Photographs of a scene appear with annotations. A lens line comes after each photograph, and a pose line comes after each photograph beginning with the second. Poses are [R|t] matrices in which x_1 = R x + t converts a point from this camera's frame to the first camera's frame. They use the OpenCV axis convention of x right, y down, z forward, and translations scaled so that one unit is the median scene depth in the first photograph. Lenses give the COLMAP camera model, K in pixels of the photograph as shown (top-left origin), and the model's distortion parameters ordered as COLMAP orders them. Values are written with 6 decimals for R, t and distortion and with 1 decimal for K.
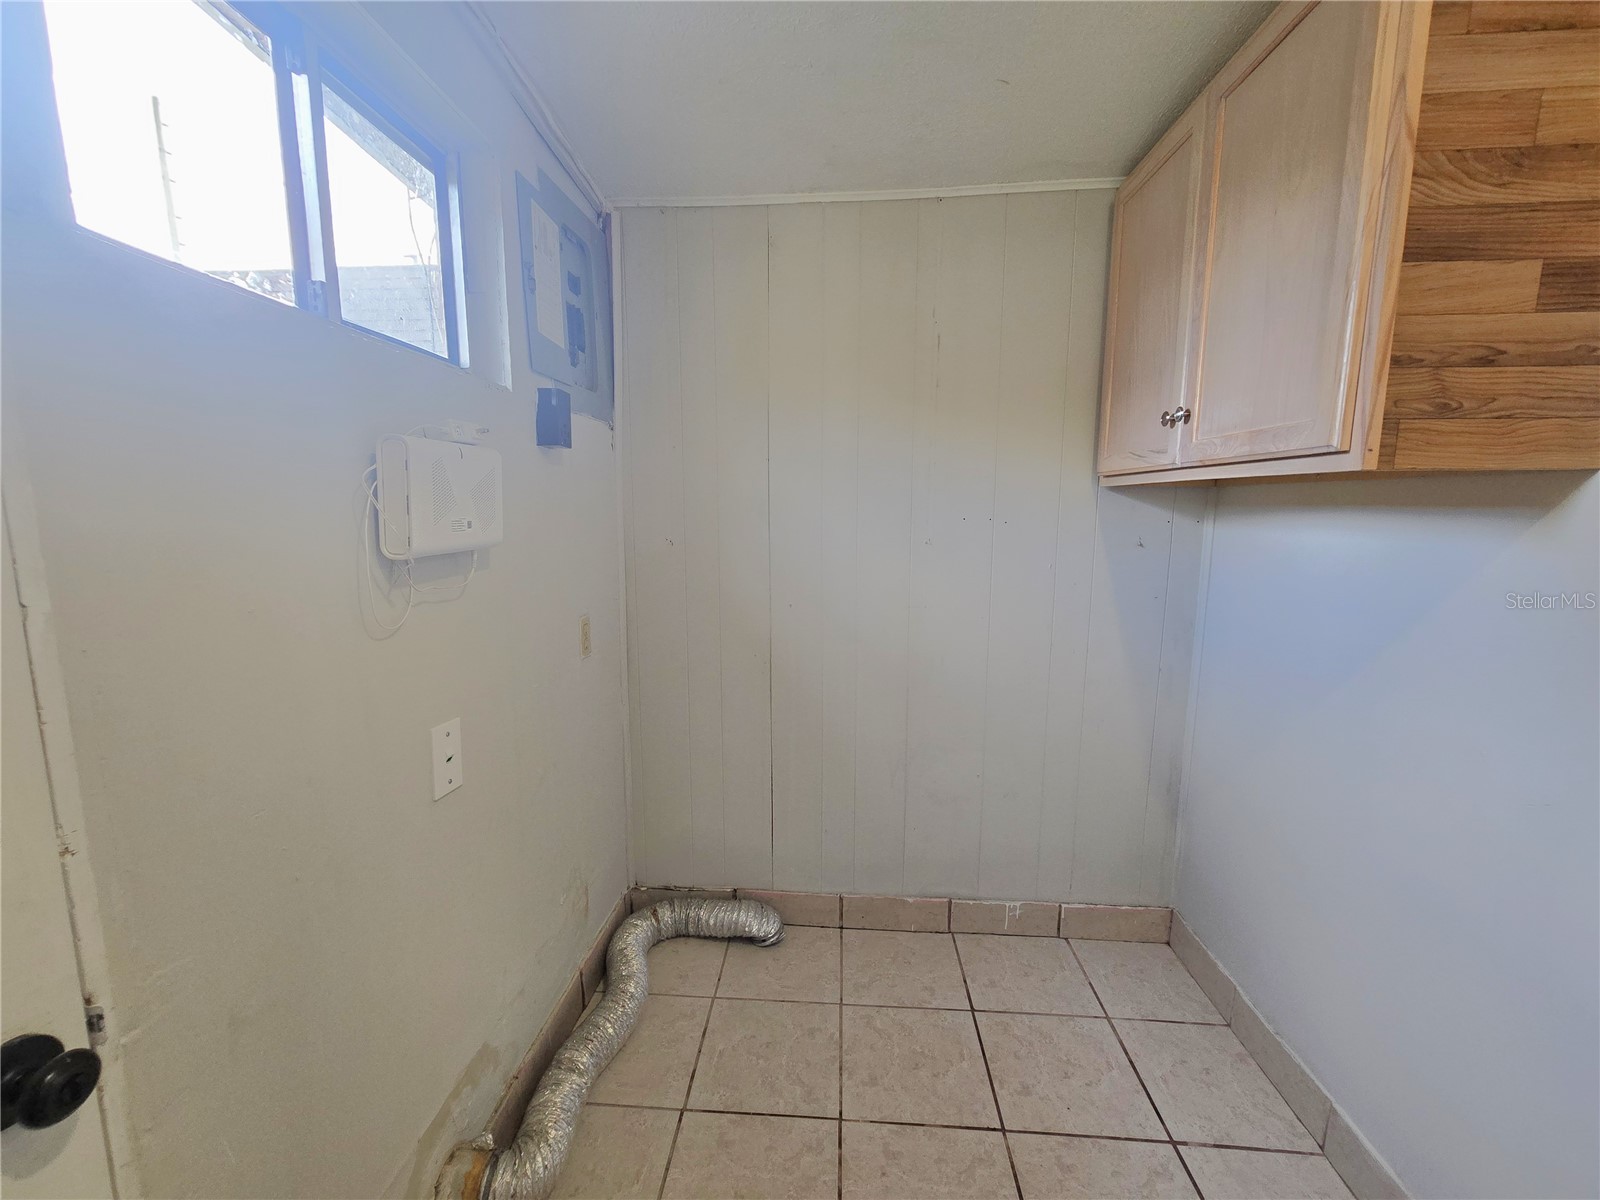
lens RADIAL K [[658.4, 0, 790.2], [0, 658.4, 602.2], [0, 0, 1]] dist [-0.002532, 0.000003]
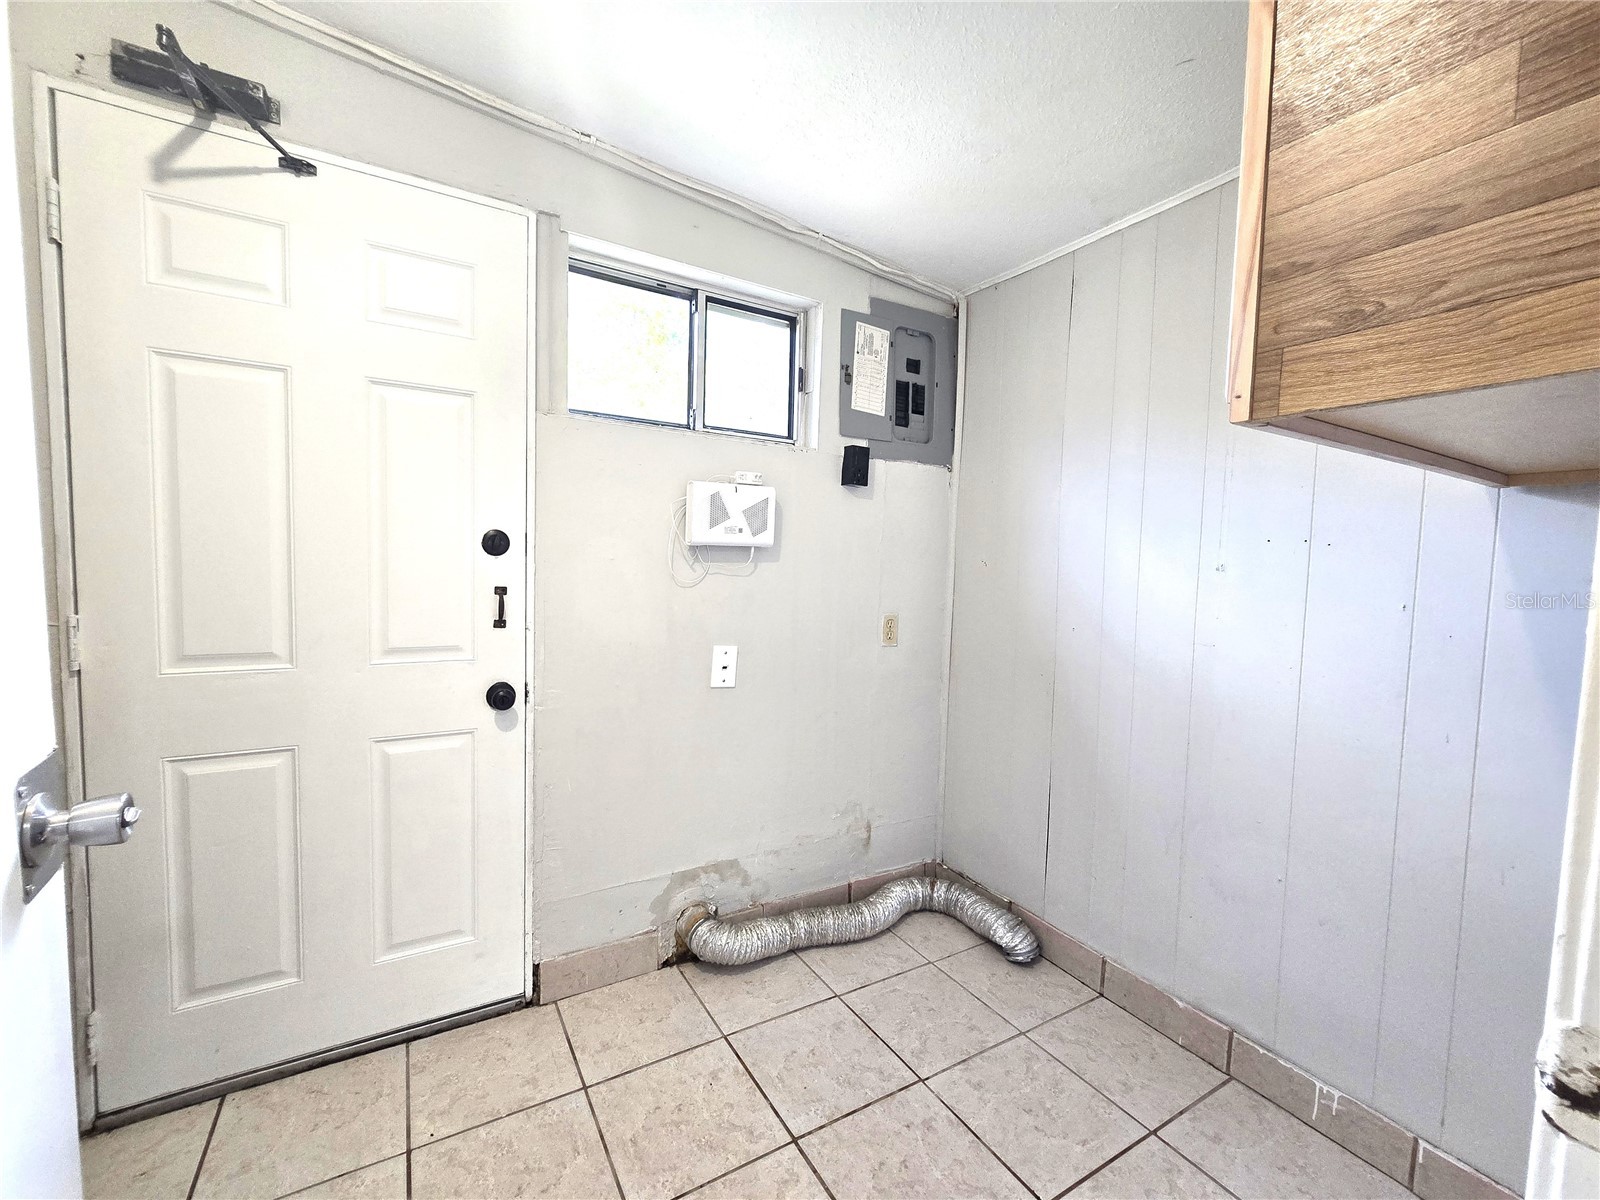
lens RADIAL K [[658.4, 0, 790.2], [0, 658.4, 602.2], [0, 0, 1]] dist [-0.002532, 0.000003]
pose [[0.572265, 0.069598, -0.817110, 0.735071], [-0.144921, 0.989293, -0.017231, 0.057390], [0.807162, 0.128277, 0.576224, 0.097858]]
